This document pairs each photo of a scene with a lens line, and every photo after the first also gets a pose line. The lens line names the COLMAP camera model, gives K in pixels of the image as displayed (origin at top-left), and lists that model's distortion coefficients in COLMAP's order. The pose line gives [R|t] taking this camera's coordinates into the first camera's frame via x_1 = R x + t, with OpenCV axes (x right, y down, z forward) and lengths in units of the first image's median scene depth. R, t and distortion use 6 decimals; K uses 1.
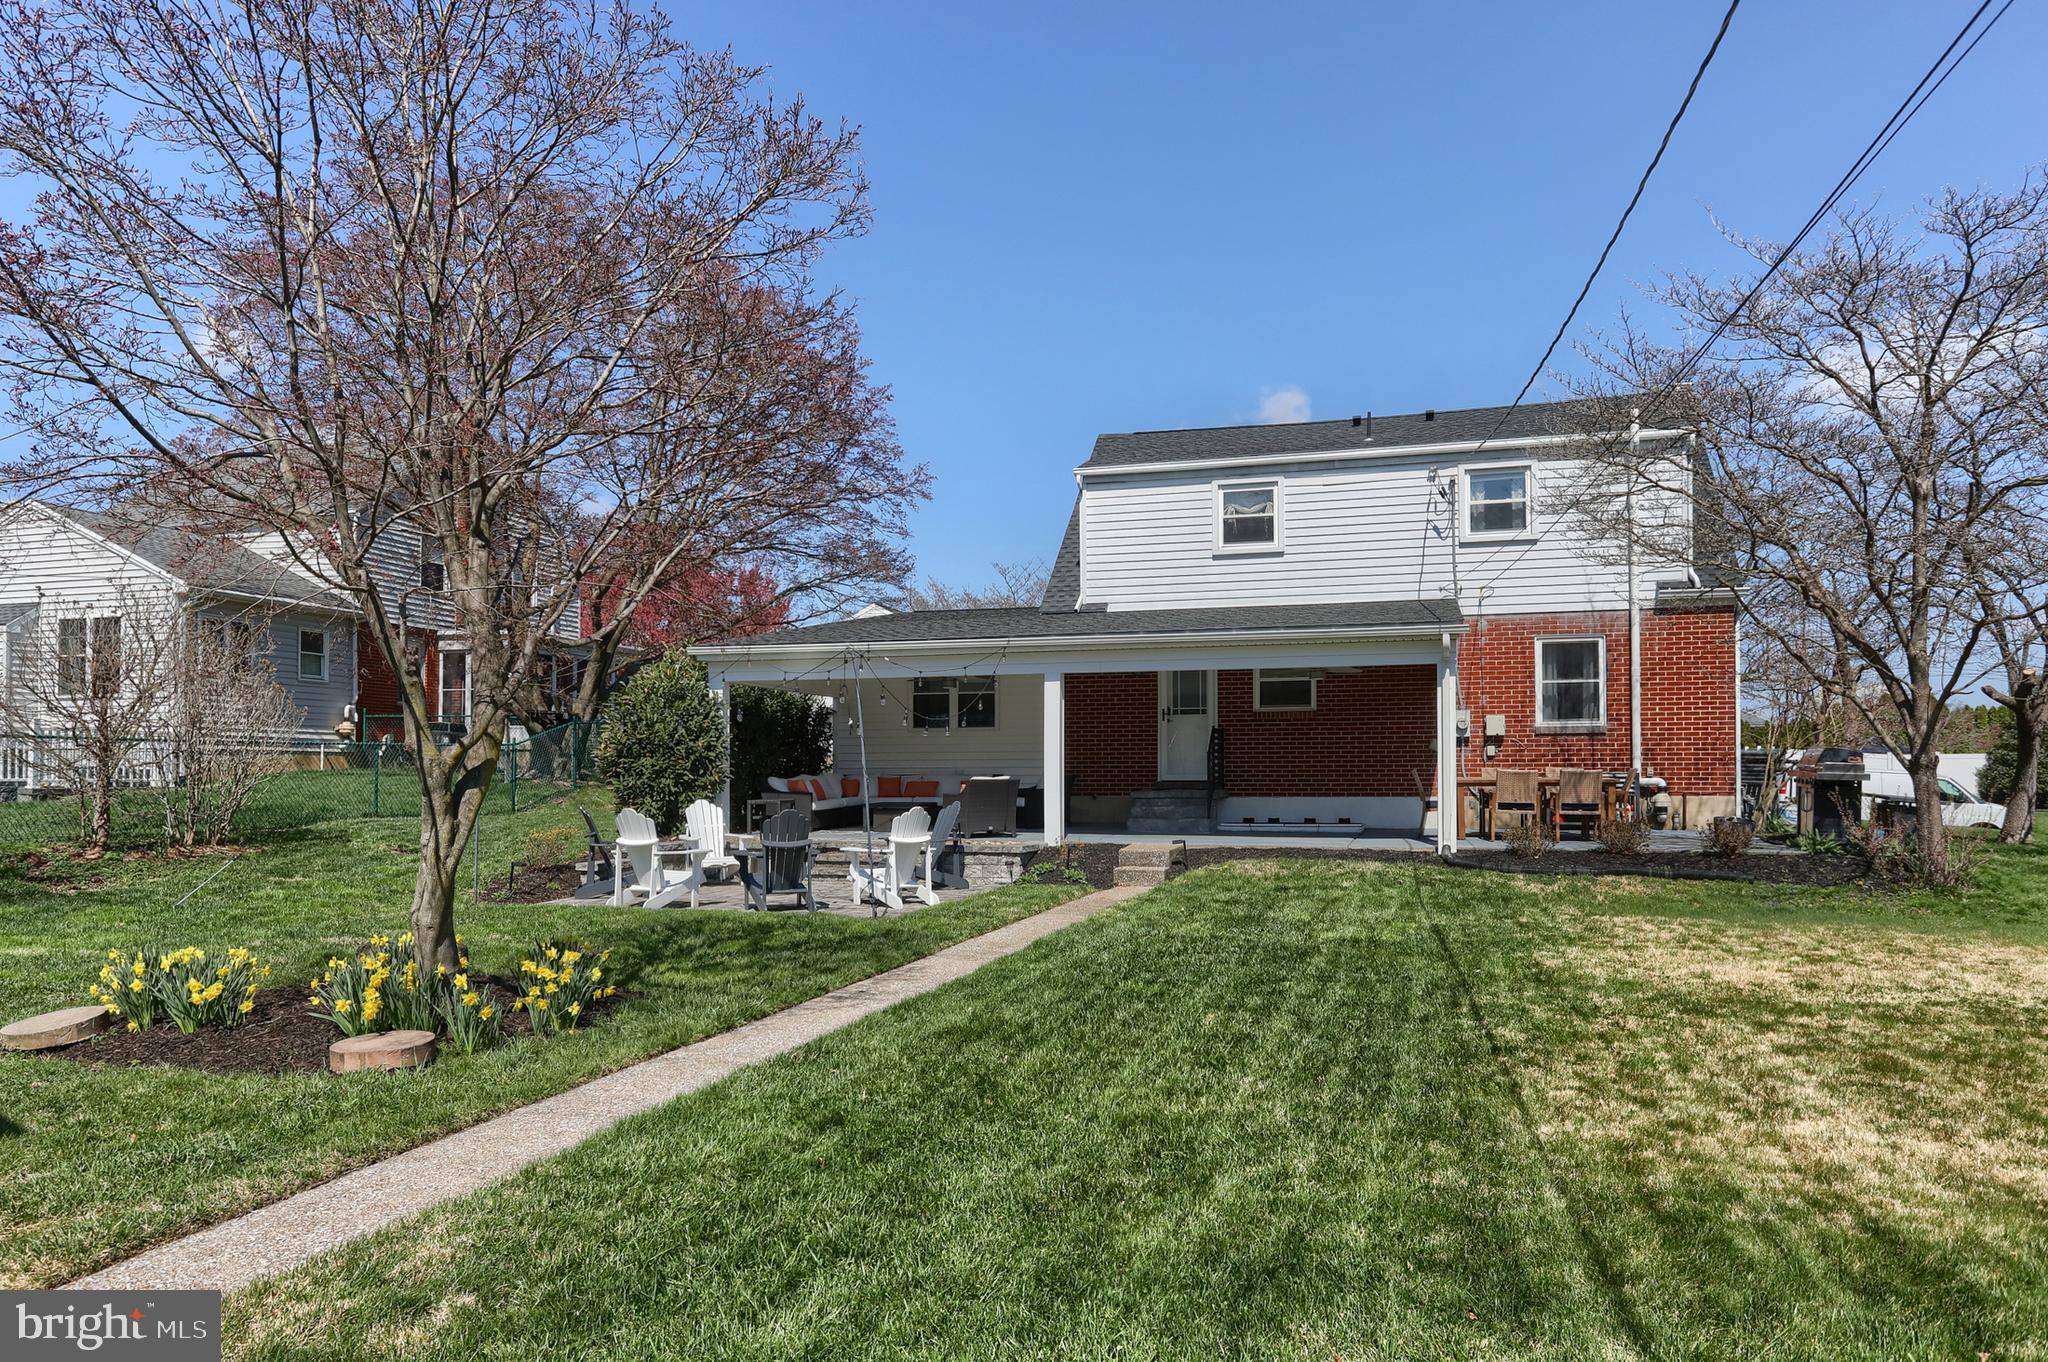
lens RADIAL K [[1367.7, 0, 974.6], [0, 1367.7, 746.6], [0, 0, 1]] dist [-0.005353, -0.004227]
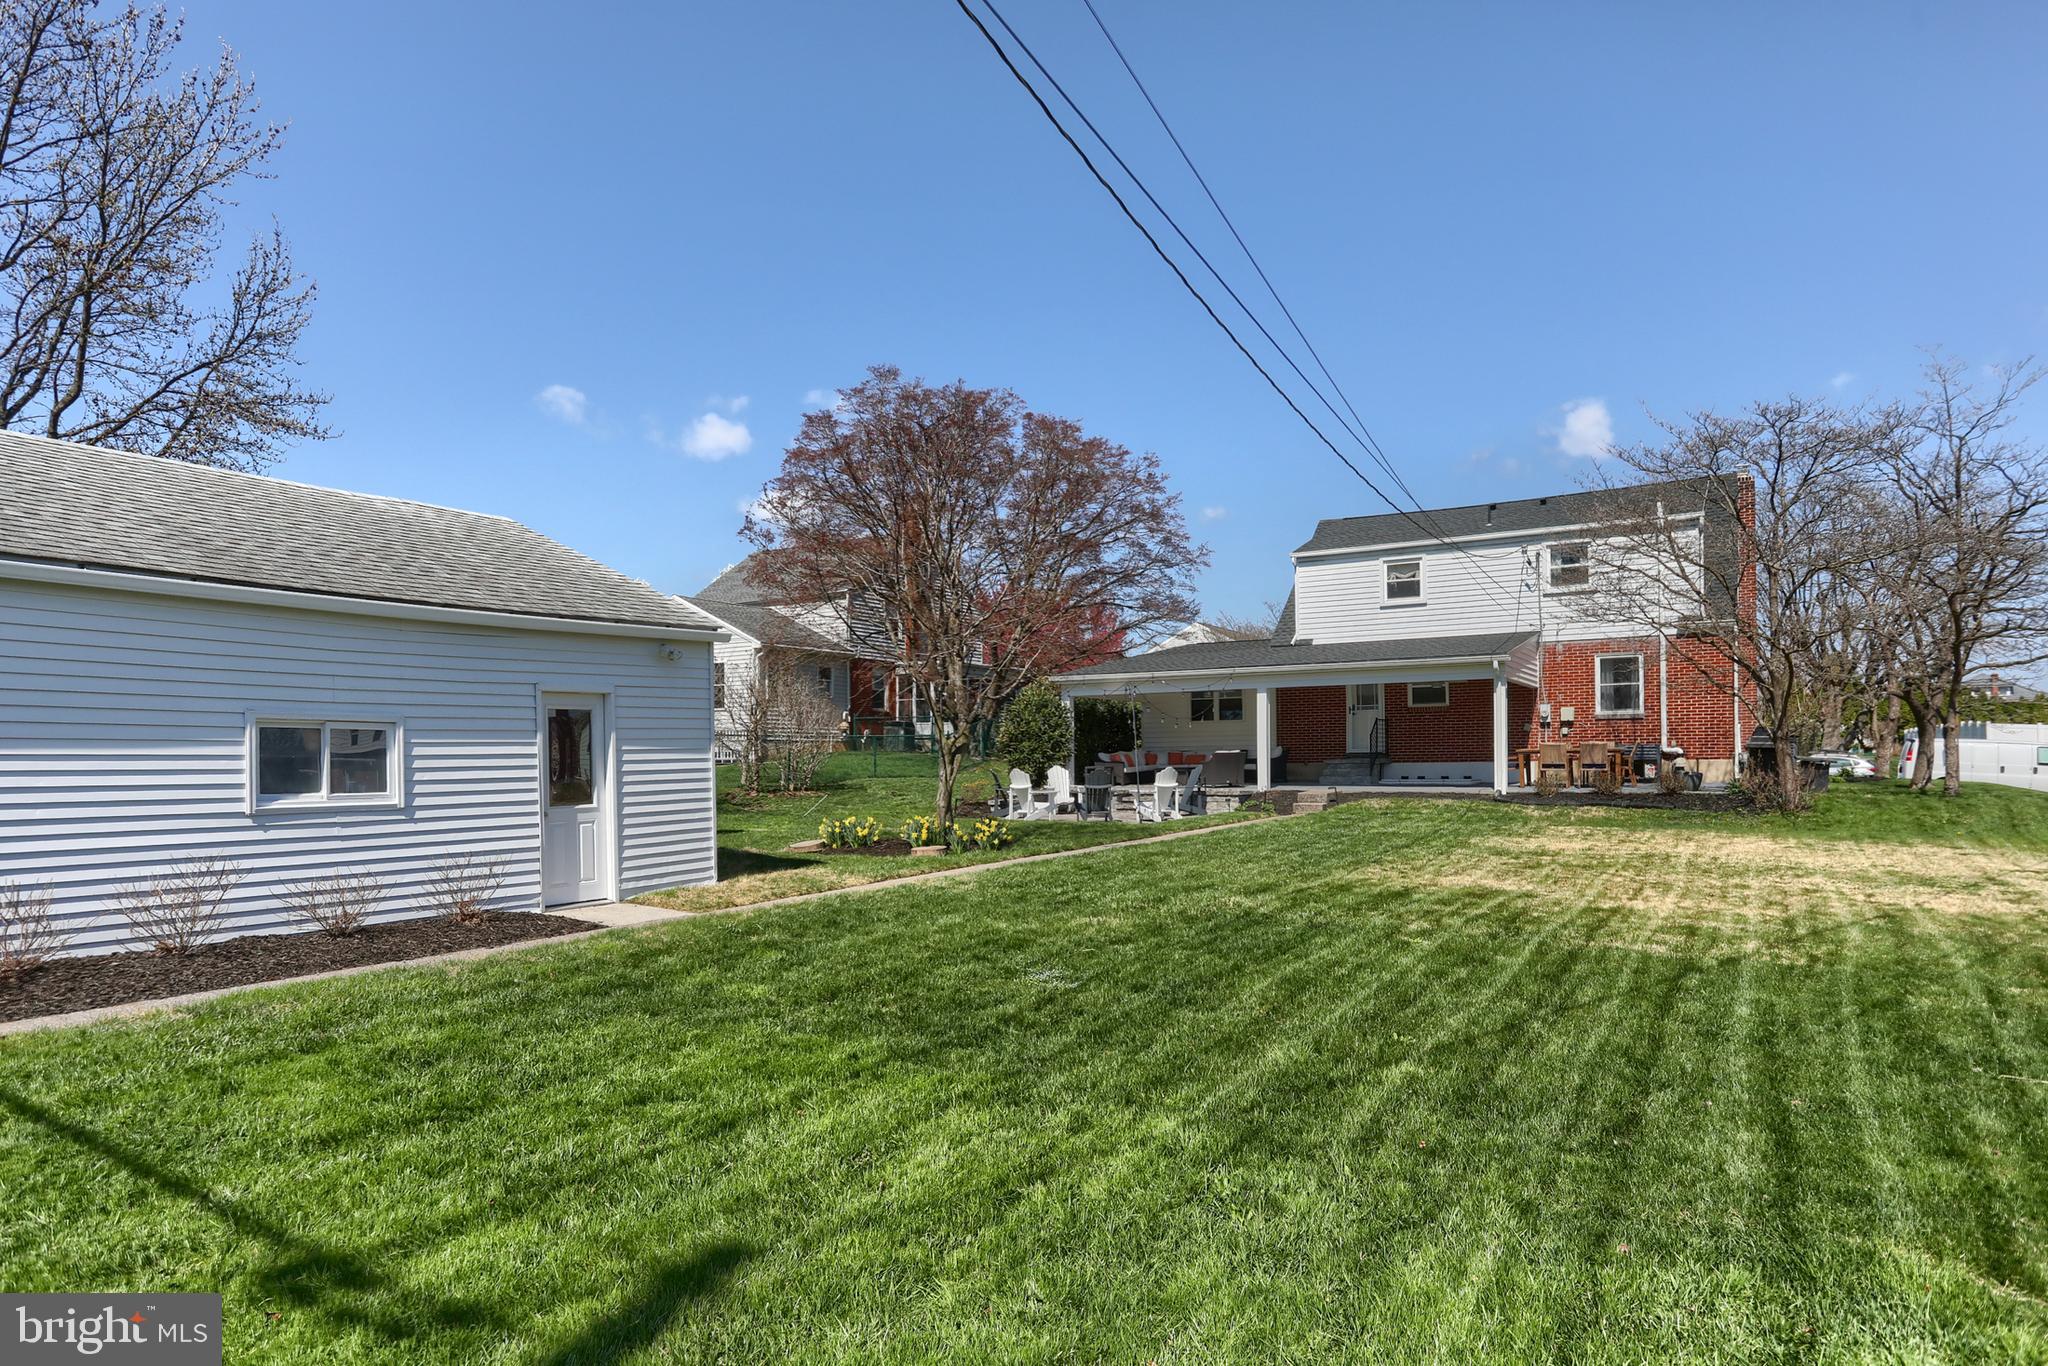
lens RADIAL K [[1157.3, 0, 1026.7], [0, 1157.3, 748.0], [0, 0, 1]] dist [-0.001501, 0.000013]
pose [[0.971568, -0.010603, -0.236523, 0.100536], [0.014079, 0.999816, 0.013009, -0.003058], [0.236341, -0.015969, 0.971539, -0.395497]]
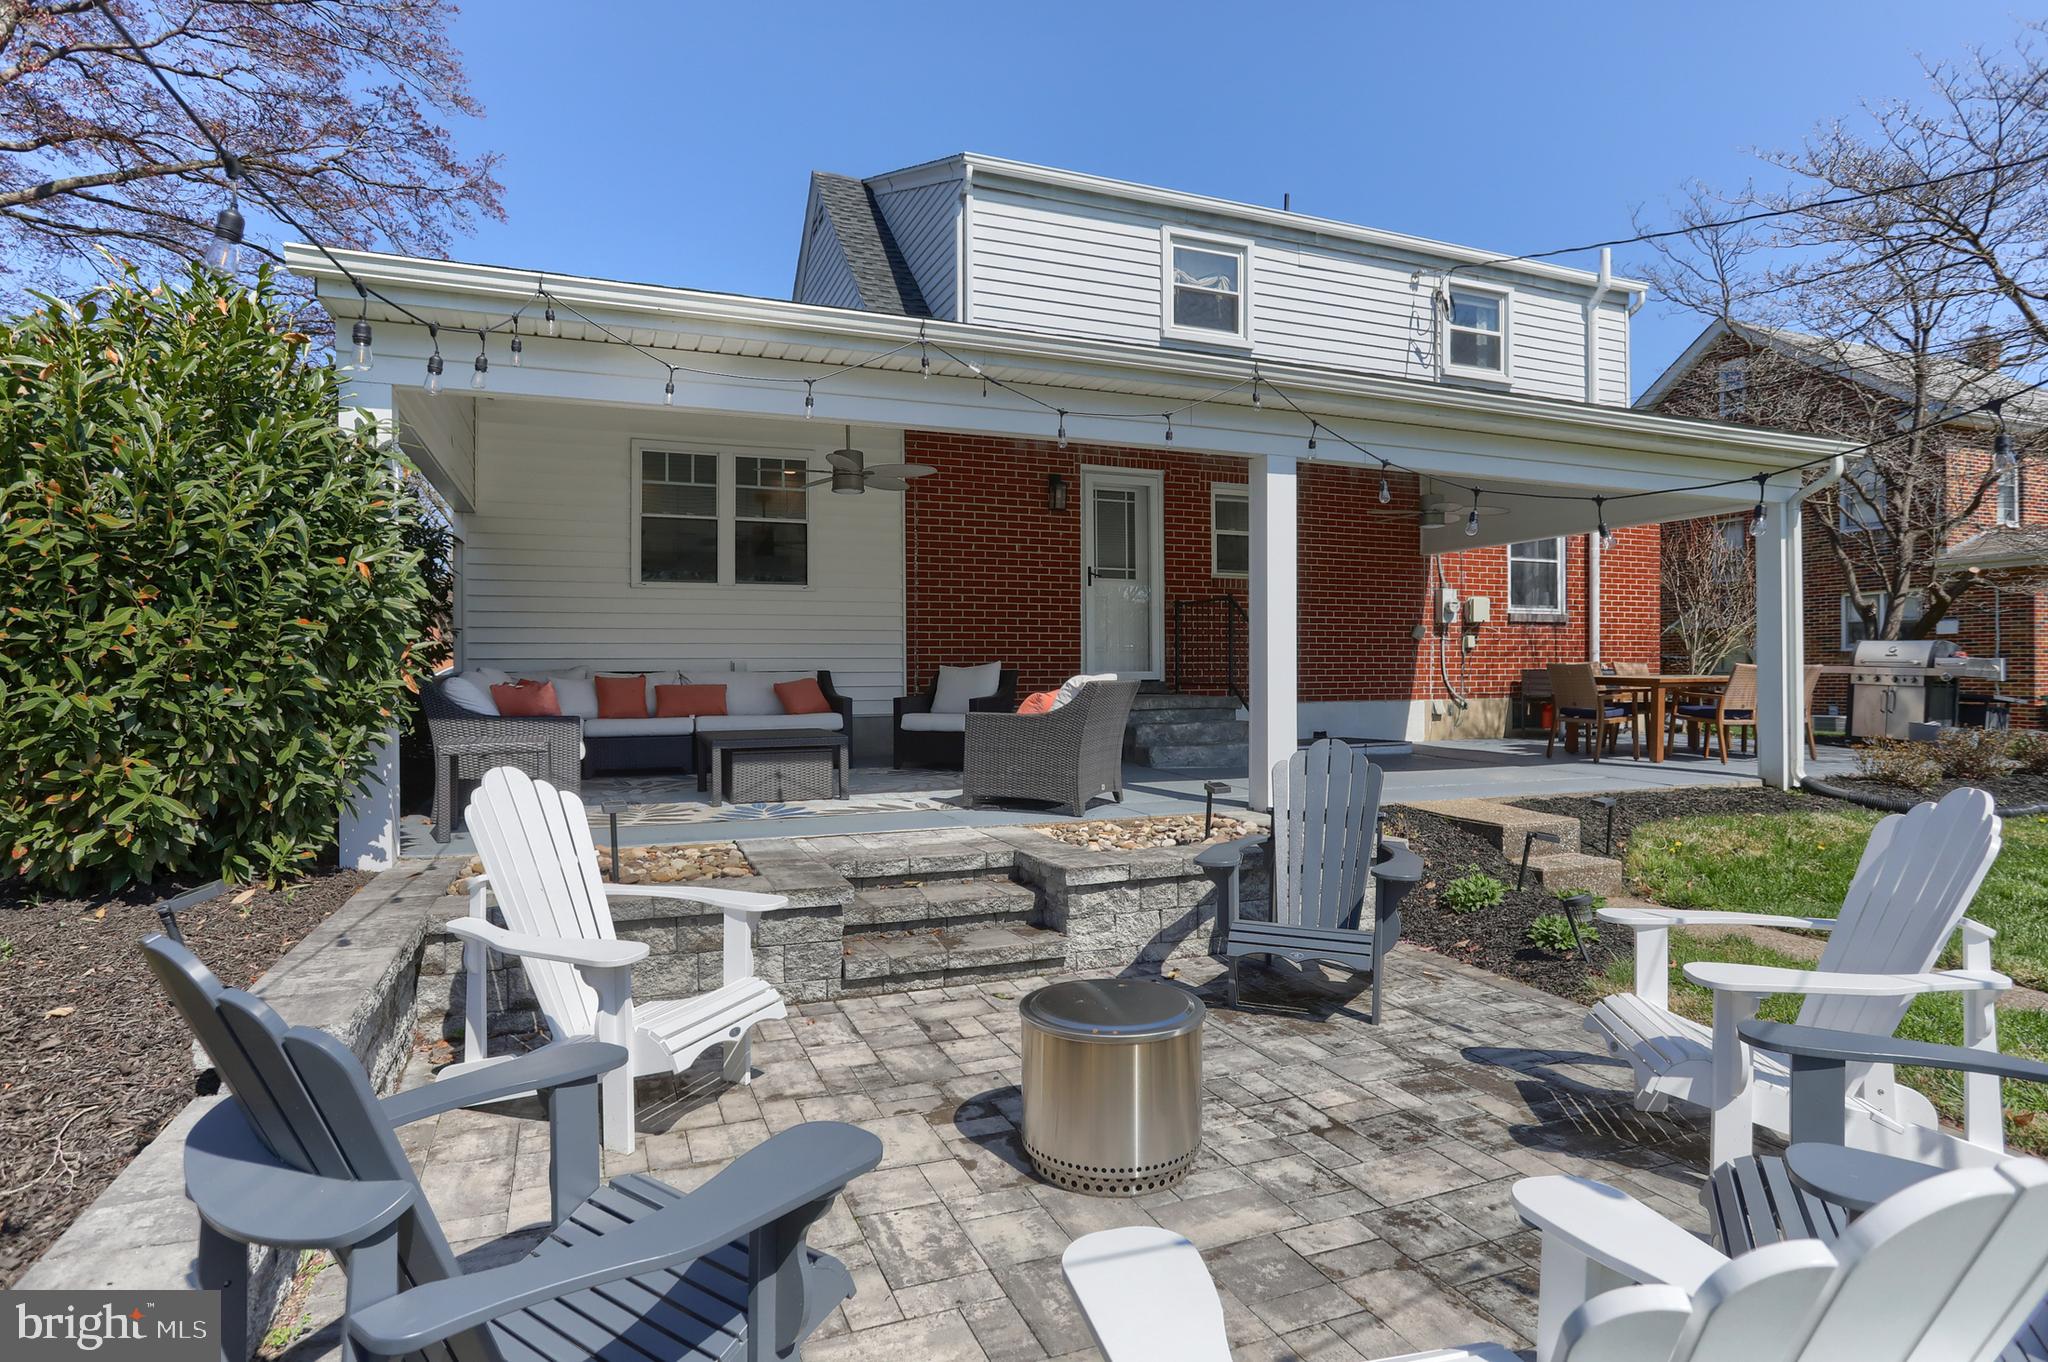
lens RADIAL K [[1093.8, 0, 1034.2], [0, 1093.8, 656.6], [0, 0, 1]] dist [-0.023069, 0.001753]
pose [[0.757250, 0.008631, 0.653068, -0.229764], [-0.013450, 0.999907, 0.002381, 0.013862], [-0.652986, -0.010586, 0.757296, 0.689280]]
